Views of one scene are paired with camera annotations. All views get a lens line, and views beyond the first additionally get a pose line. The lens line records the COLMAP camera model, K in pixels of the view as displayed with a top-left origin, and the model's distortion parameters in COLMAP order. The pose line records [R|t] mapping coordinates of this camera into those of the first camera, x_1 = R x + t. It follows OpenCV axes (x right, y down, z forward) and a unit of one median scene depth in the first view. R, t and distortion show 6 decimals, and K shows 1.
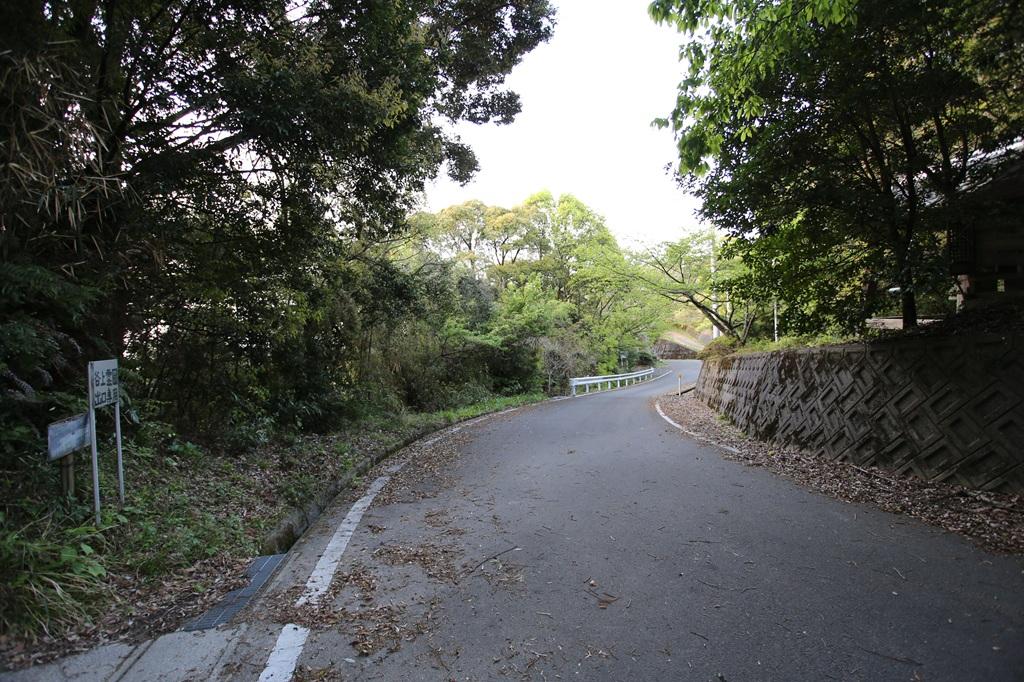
lens RADIAL K [[505.3, 0, 512.7], [0, 505.3, 343.9], [0, 0, 1]] dist [-0.004986, 0.000026]
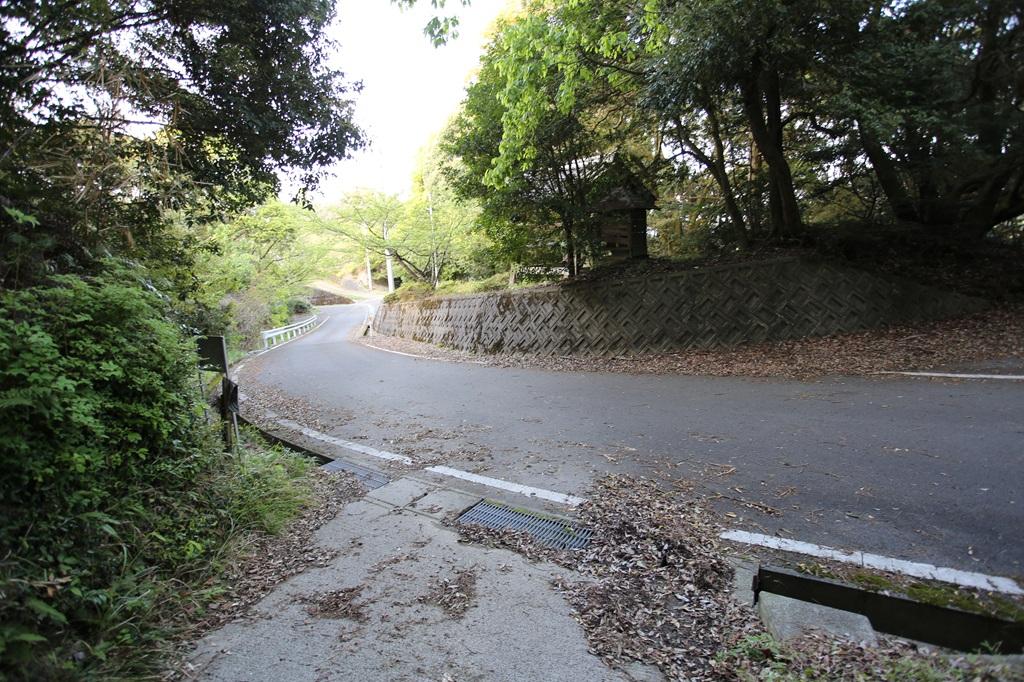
lens RADIAL K [[505.3, 0, 513.5], [0, 505.3, 340.4], [0, 0, 1]] dist [-0.004986, 0.000026]
pose [[0.748132, -0.112095, 0.654013, -0.500598], [0.044646, 0.991898, 0.118936, -0.027171], [-0.662046, -0.059781, 0.747075, -0.179129]]
